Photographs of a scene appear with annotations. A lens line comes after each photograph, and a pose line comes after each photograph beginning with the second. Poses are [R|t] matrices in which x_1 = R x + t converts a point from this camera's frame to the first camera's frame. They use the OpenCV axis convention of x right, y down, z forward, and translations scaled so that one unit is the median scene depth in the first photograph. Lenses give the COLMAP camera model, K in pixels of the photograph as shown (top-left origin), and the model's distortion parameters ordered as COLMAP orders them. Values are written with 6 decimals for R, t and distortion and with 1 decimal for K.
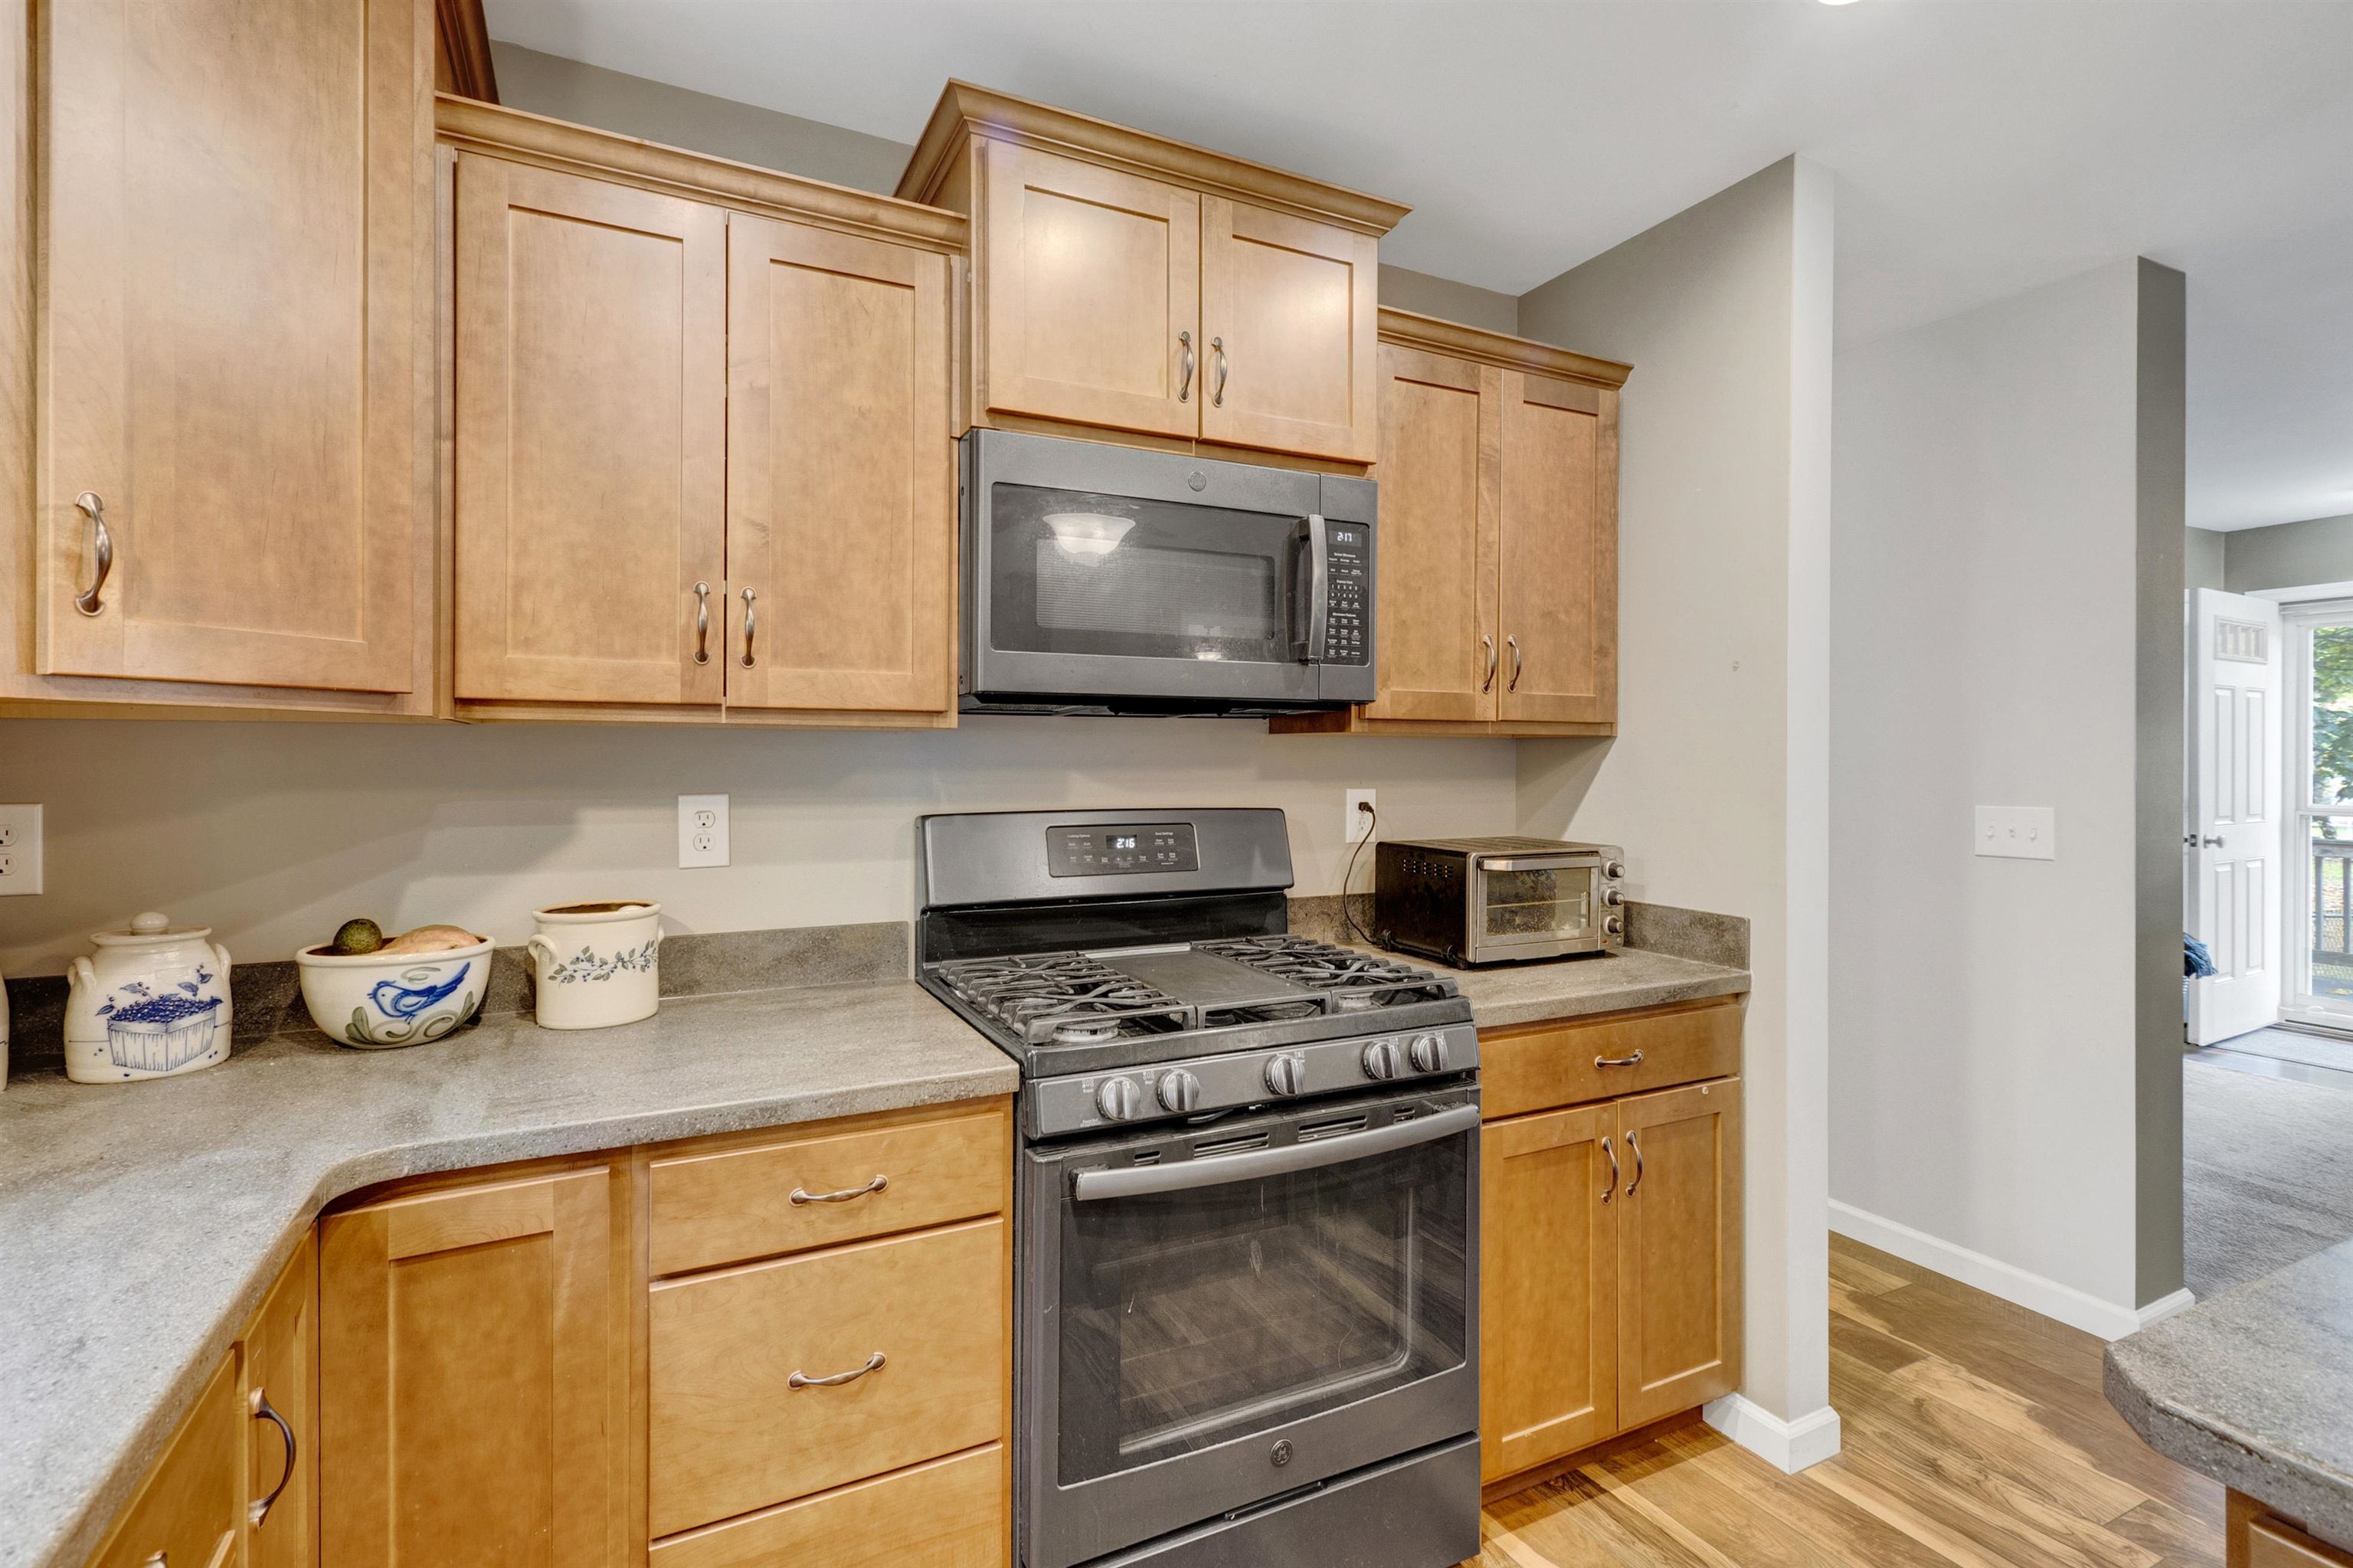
lens RADIAL K [[1115.1, 0, 1192.7], [0, 1115.1, 760.4], [0, 0, 1]] dist [0.006269, -0.000088]
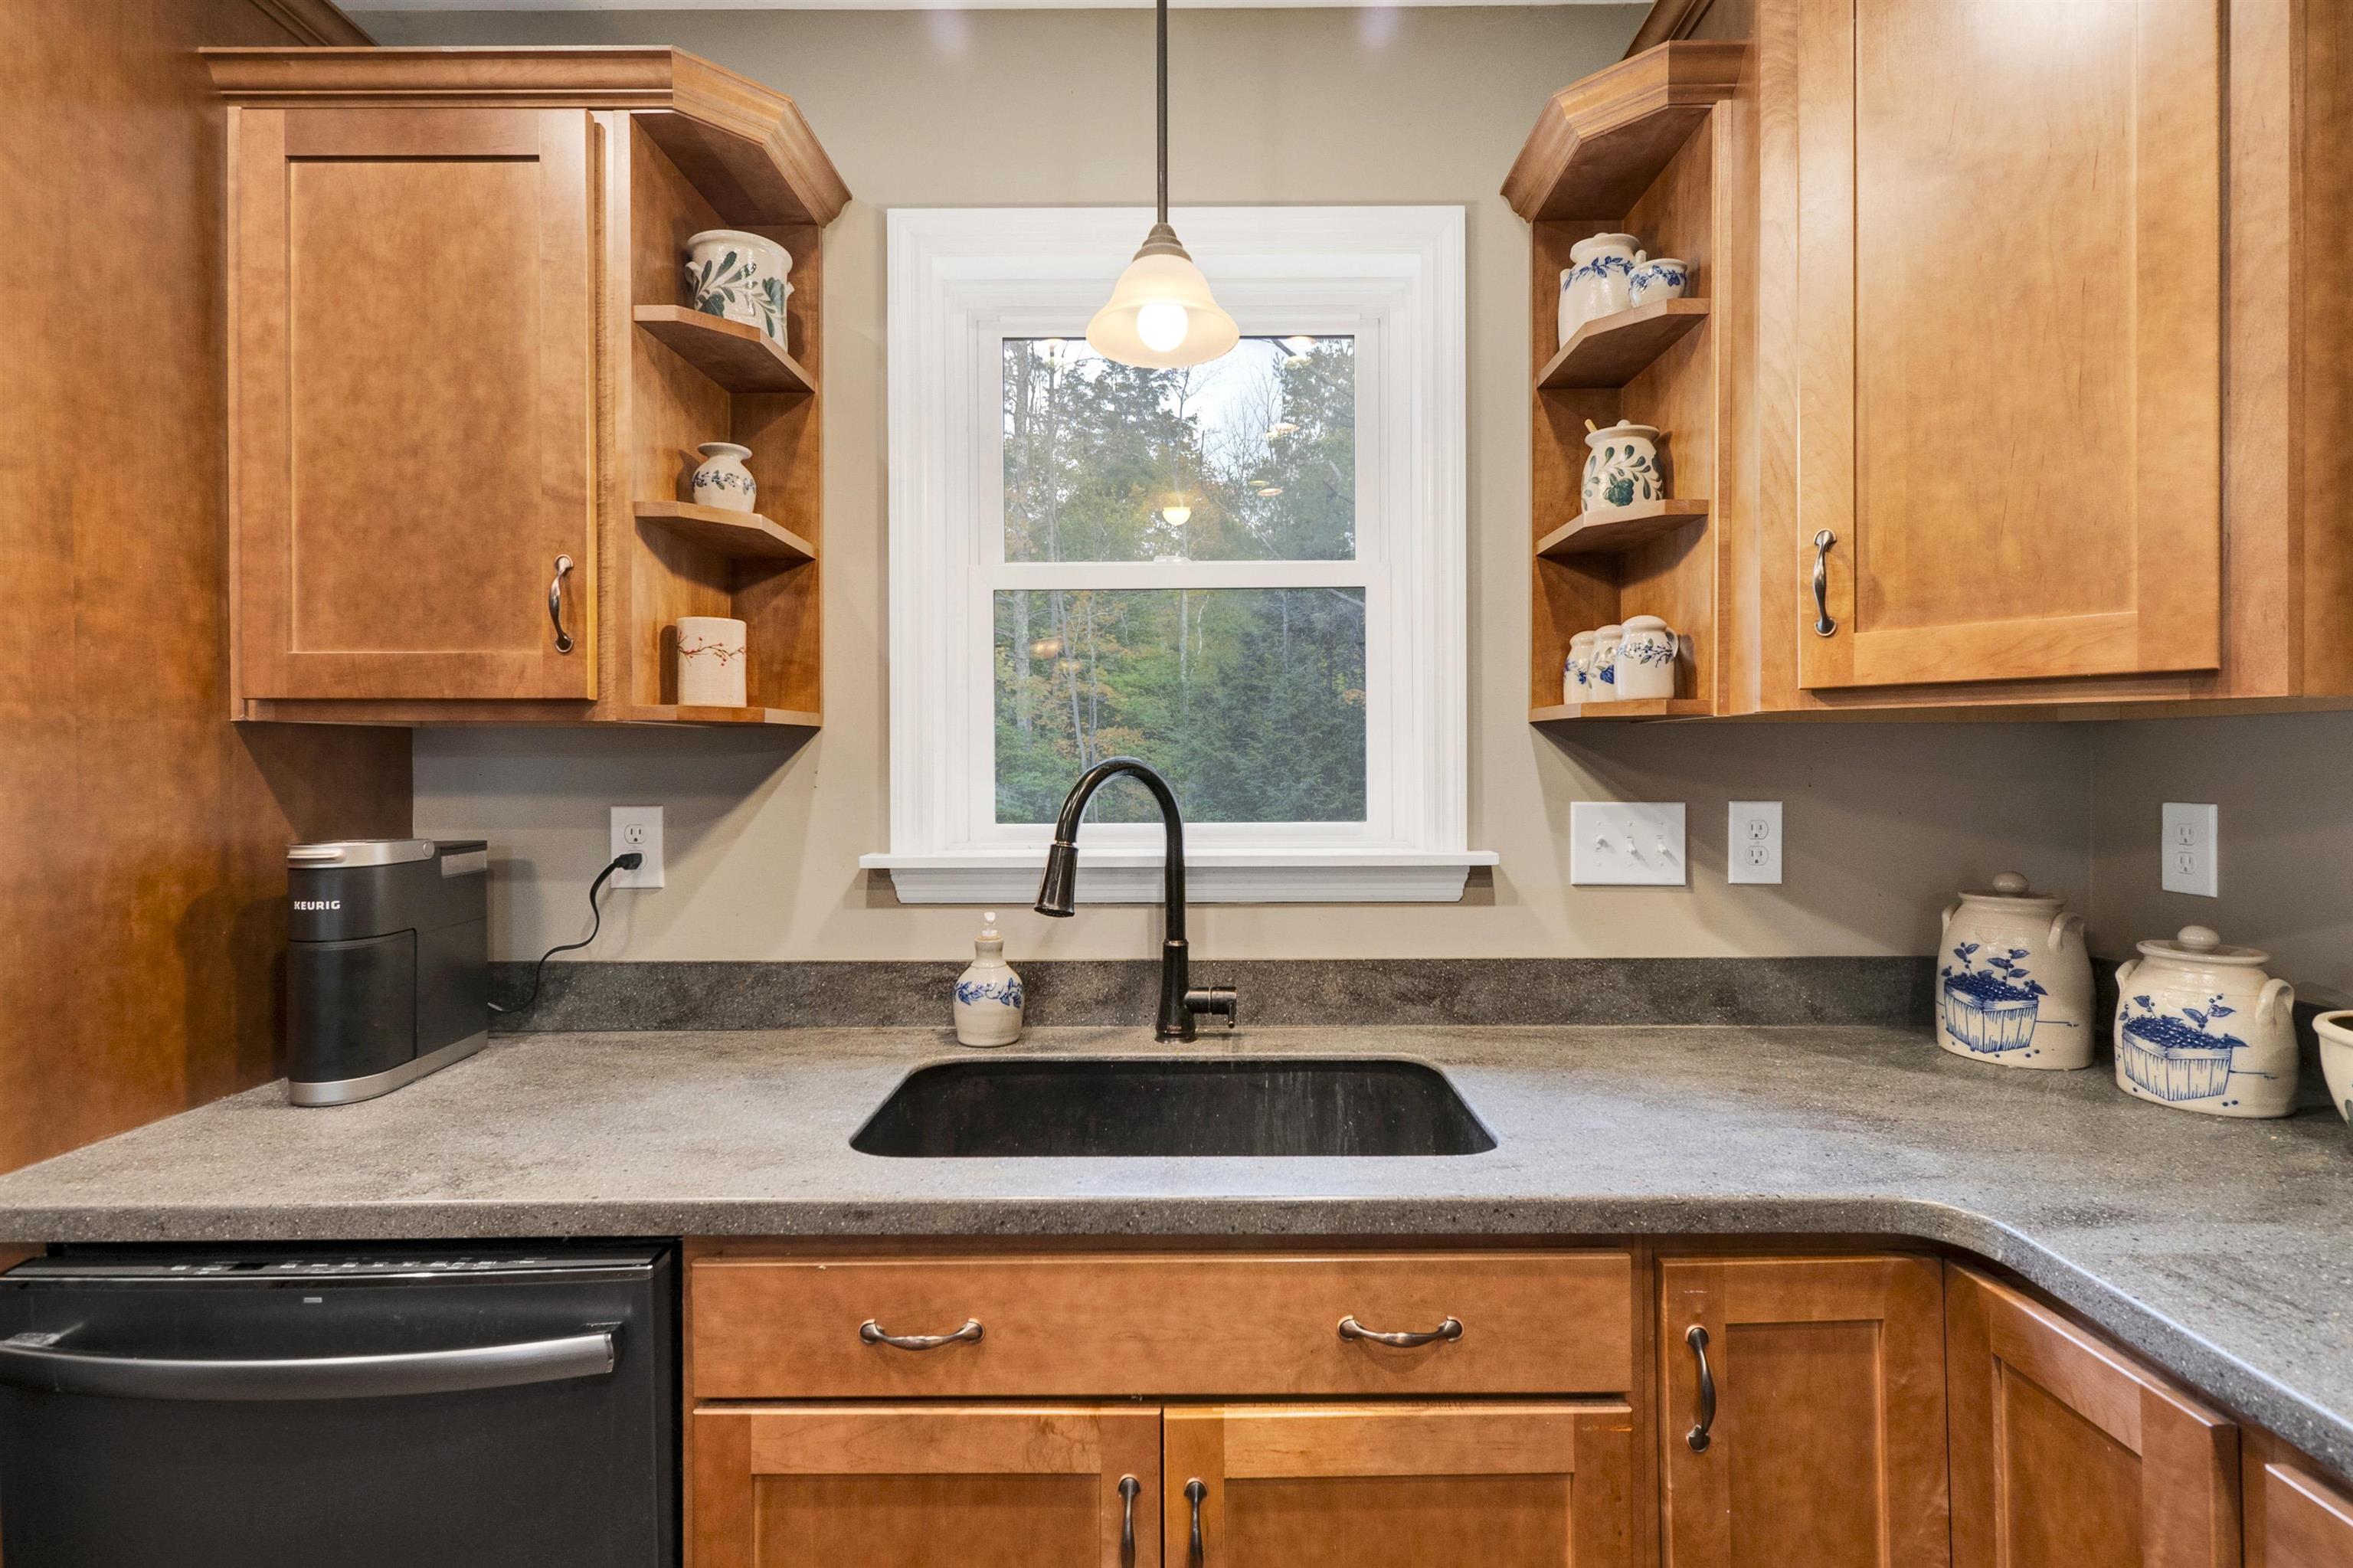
lens RADIAL K [[1115.1, 0, 1192.7], [0, 1115.1, 760.4], [0, 0, 1]] dist [0.006269, -0.000088]
pose [[-0.449113, 0.000710, -0.893475, 0.212097], [0.002701, 0.999996, -0.000563, -0.000985], [0.893471, -0.002666, -0.449113, 0.579823]]
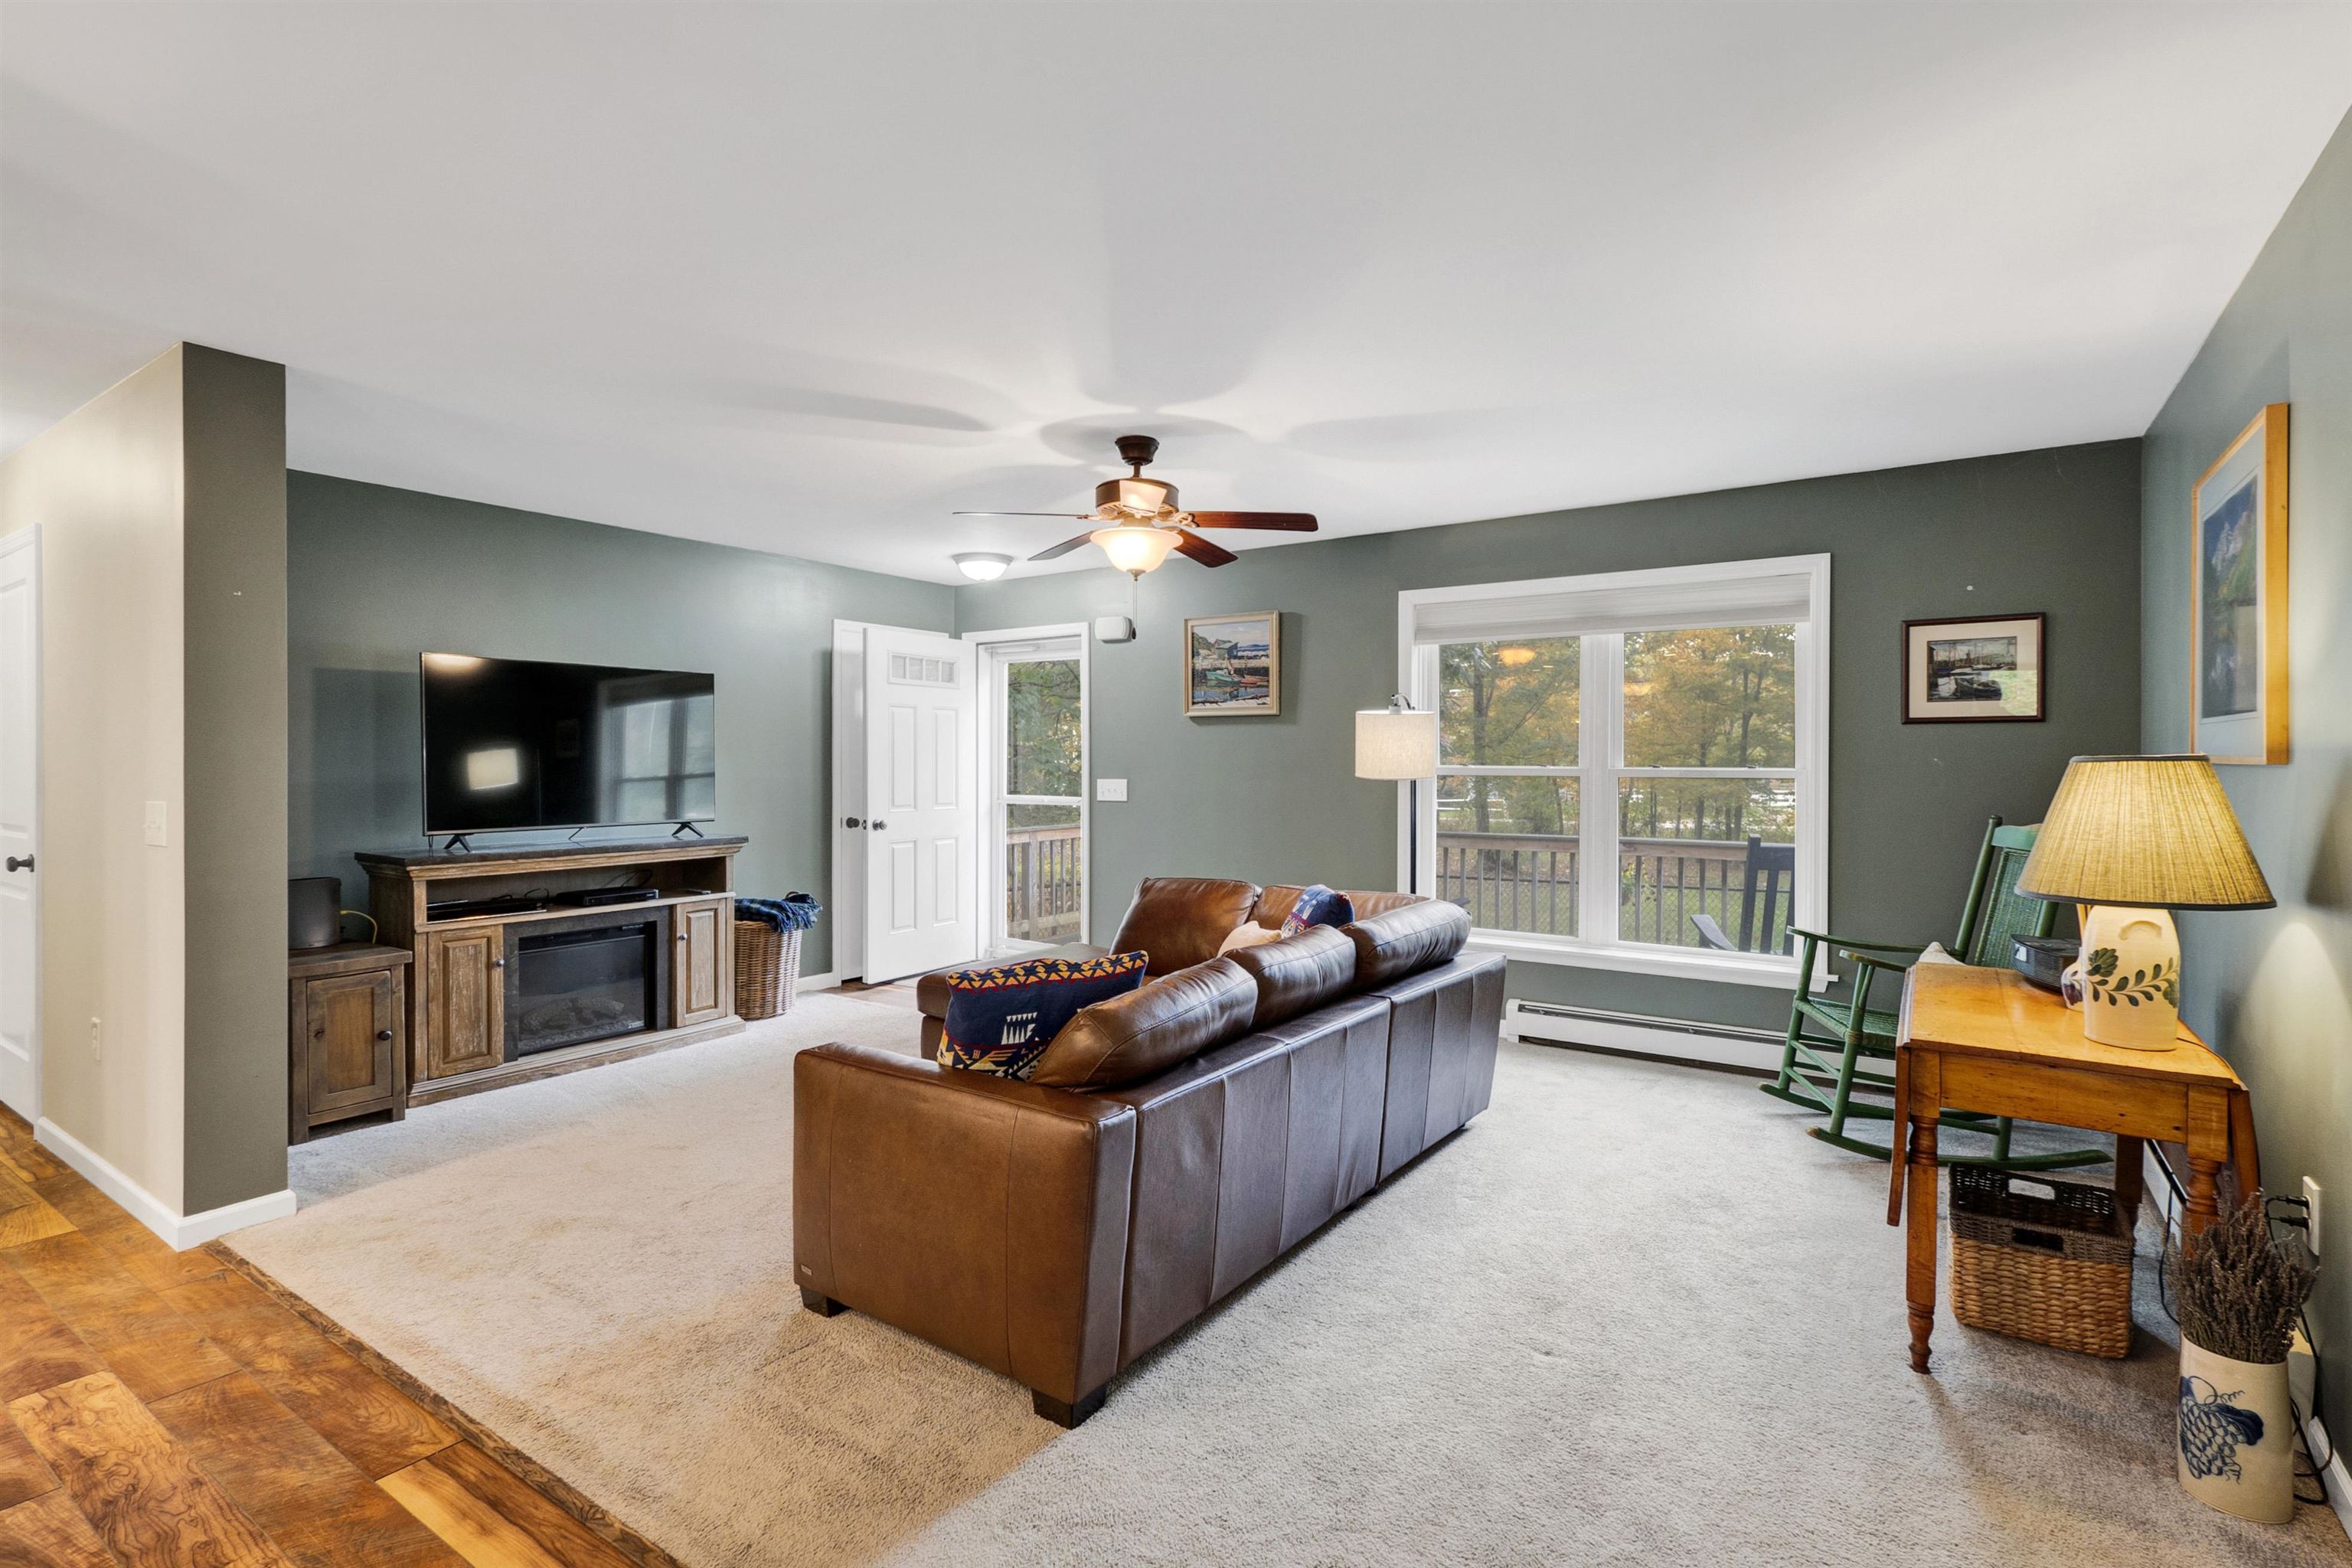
lens RADIAL K [[1114.6, 0, 1192.2], [0, 1114.6, 760.4], [0, 0, 1]] dist [0.006269, -0.000088]
pose [[0.875511, 0.000116, 0.483198, 1.780012], [0.000951, 0.999998, -0.001964, 0.002936], [-0.483197, 0.002179, 0.875509, -0.853858]]
